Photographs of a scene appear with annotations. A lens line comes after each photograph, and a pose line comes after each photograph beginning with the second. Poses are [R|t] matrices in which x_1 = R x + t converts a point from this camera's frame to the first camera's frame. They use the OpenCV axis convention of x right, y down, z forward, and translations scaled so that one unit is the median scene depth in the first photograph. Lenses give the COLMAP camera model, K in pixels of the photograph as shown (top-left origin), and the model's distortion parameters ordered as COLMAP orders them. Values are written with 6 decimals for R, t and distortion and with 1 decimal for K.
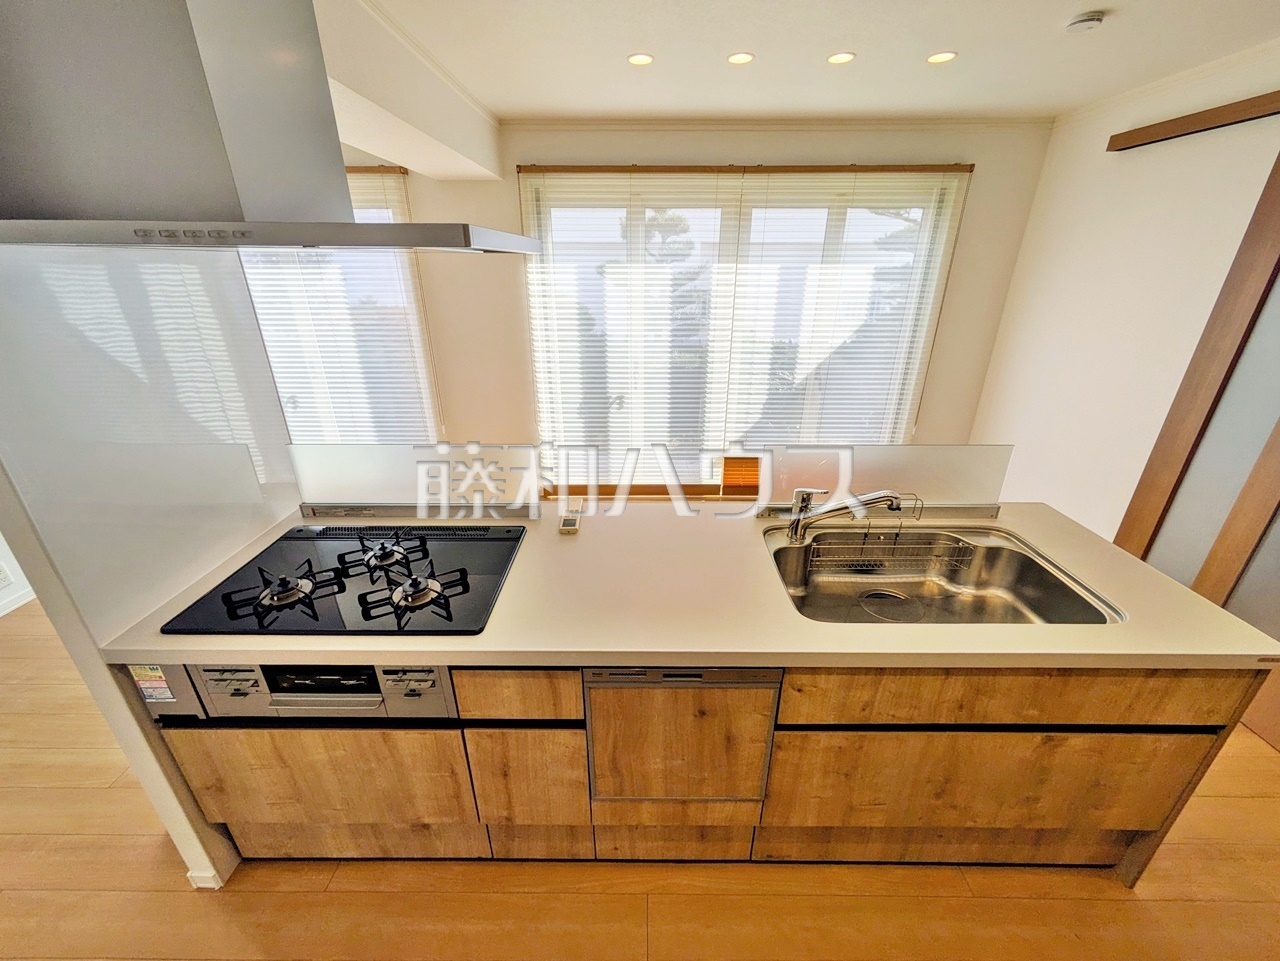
lens RADIAL K [[514.6, 0, 641.5], [0, 514.6, 484.1], [0, 0, 1]] dist [0.000986, 0.000392]
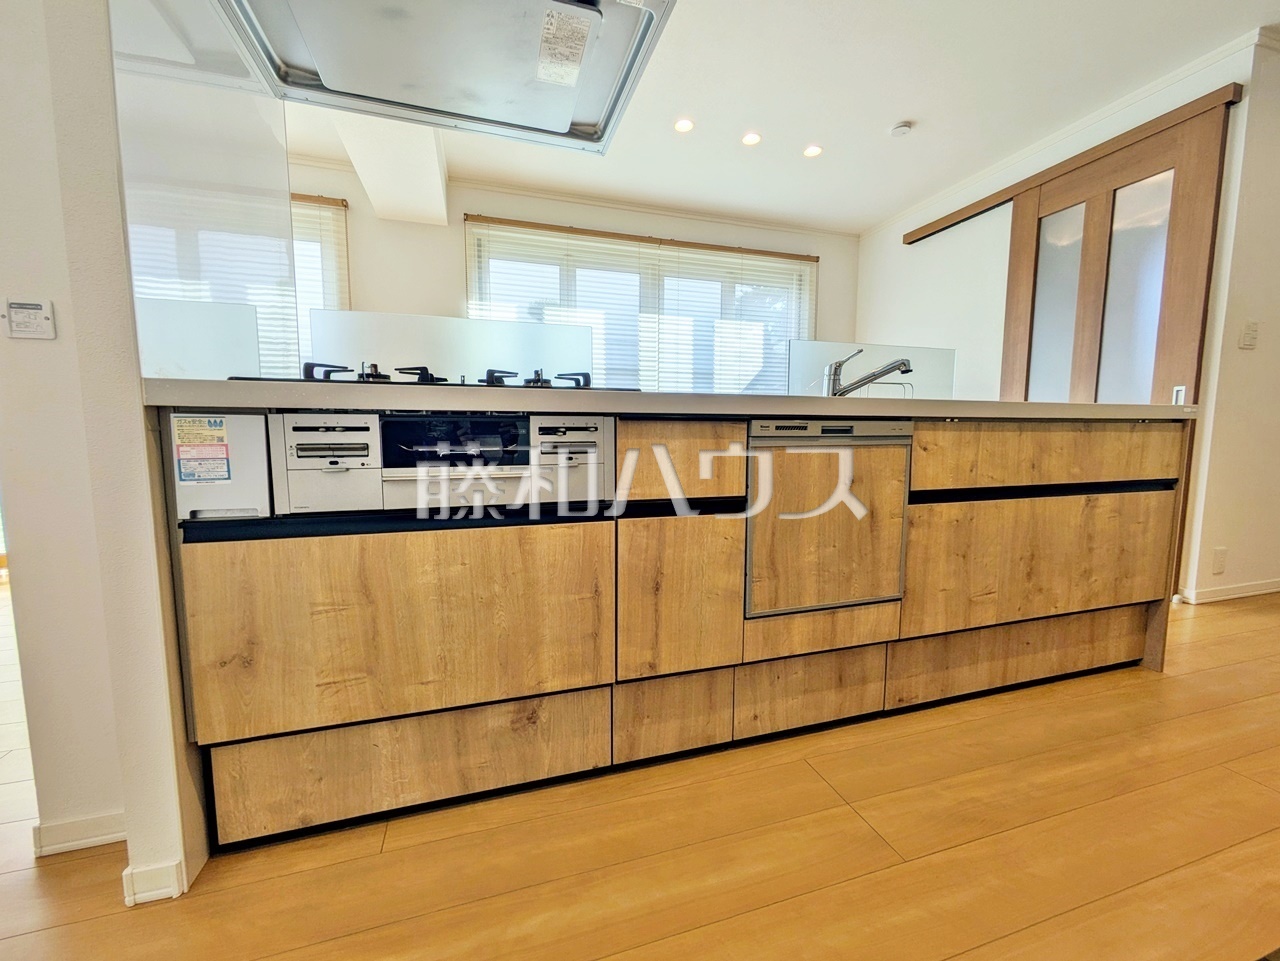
lens RADIAL K [[514.6, 0, 643.2], [0, 514.6, 481.3], [0, 0, 1]] dist [0.000986, 0.000392]
pose [[0.949894, -0.029732, 0.311155, -0.538117], [0.123877, 0.949761, -0.287418, 0.631176], [-0.286977, 0.311562, 0.905855, 0.184315]]
